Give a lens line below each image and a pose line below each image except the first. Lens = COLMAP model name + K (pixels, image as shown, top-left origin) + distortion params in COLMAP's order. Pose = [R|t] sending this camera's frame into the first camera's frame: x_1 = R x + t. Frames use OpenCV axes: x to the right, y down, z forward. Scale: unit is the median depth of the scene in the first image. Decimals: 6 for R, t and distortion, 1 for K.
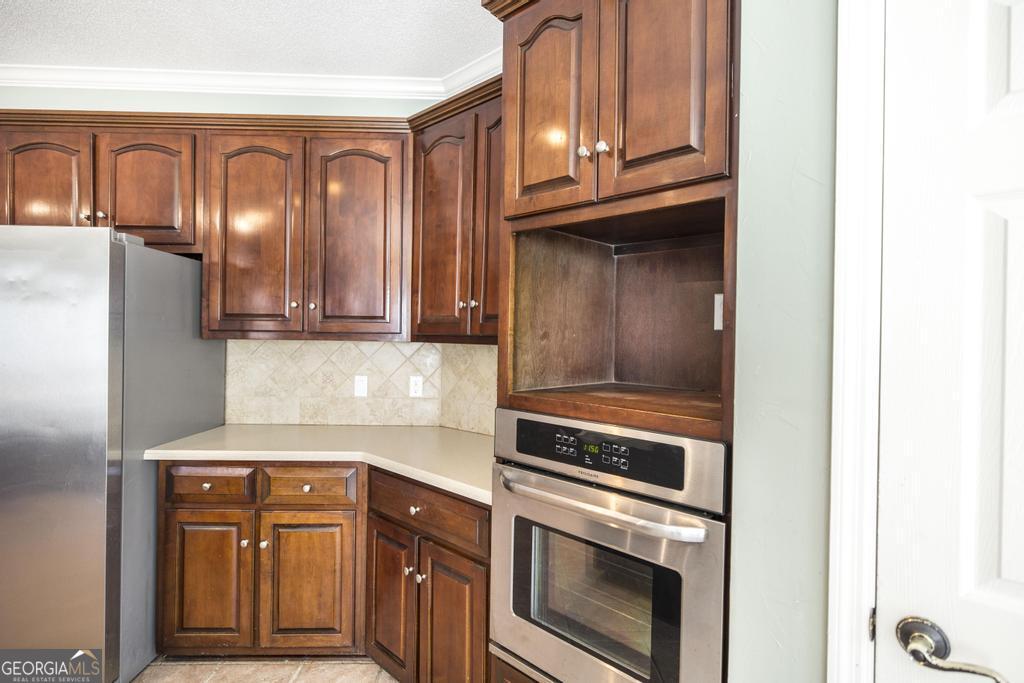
lens RADIAL K [[516.8, 0, 512.8], [0, 516.8, 339.8], [0, 0, 1]] dist [-0.002982, 0.001103]
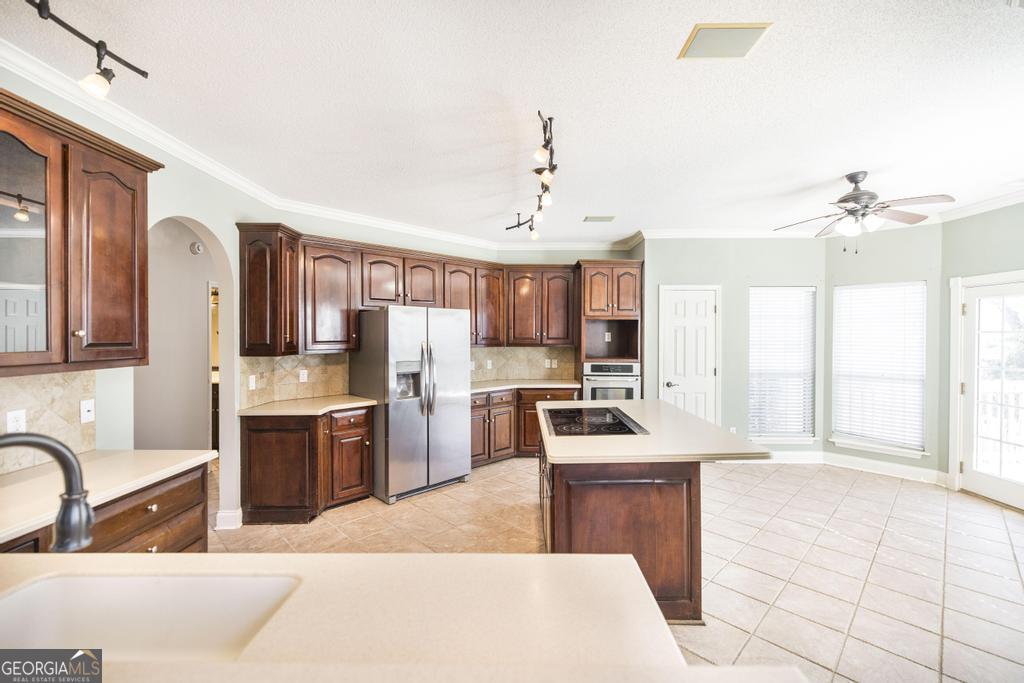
lens RADIAL K [[429.6, 0, 518.9], [0, 429.6, 337.5], [0, 0, 1]] dist [0.003868, -0.000260]
pose [[0.725991, -0.017489, 0.687482, -1.980598], [0.013545, 0.999846, 0.011132, -0.080471], [-0.687571, 0.001230, 0.726116, -0.797158]]
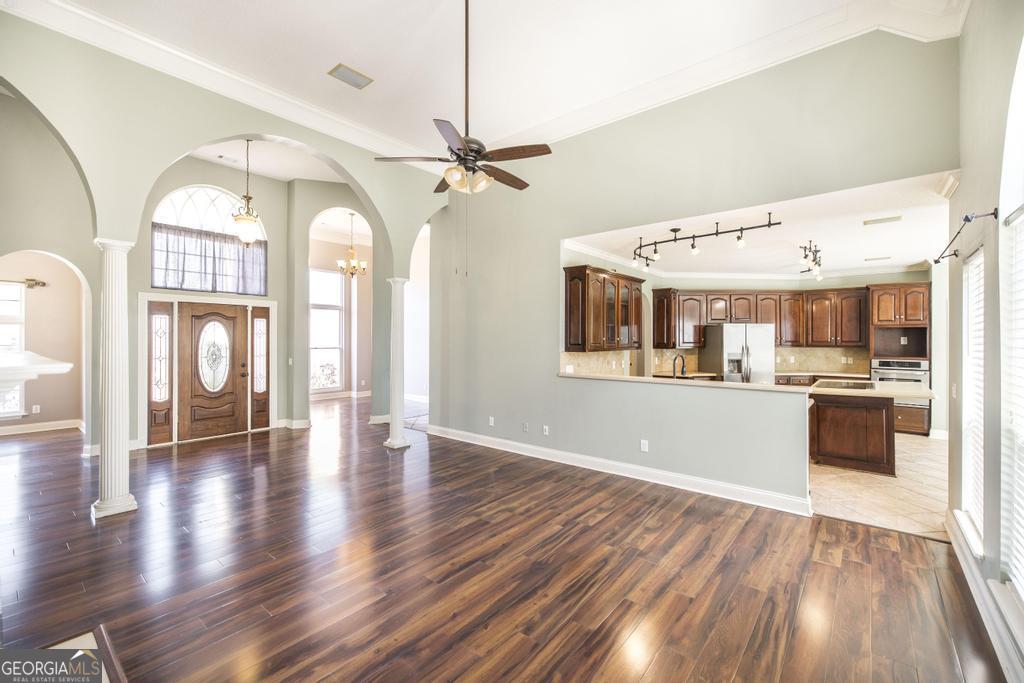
lens RADIAL K [[429.6, 0, 516.2], [0, 429.6, 338.6], [0, 0, 1]] dist [0.003868, -0.000260]
pose [[0.997320, -0.013291, 0.071947, -3.054545], [0.013622, 0.999899, -0.004111, -0.089630], [-0.071885, 0.005080, 0.997400, -2.445668]]
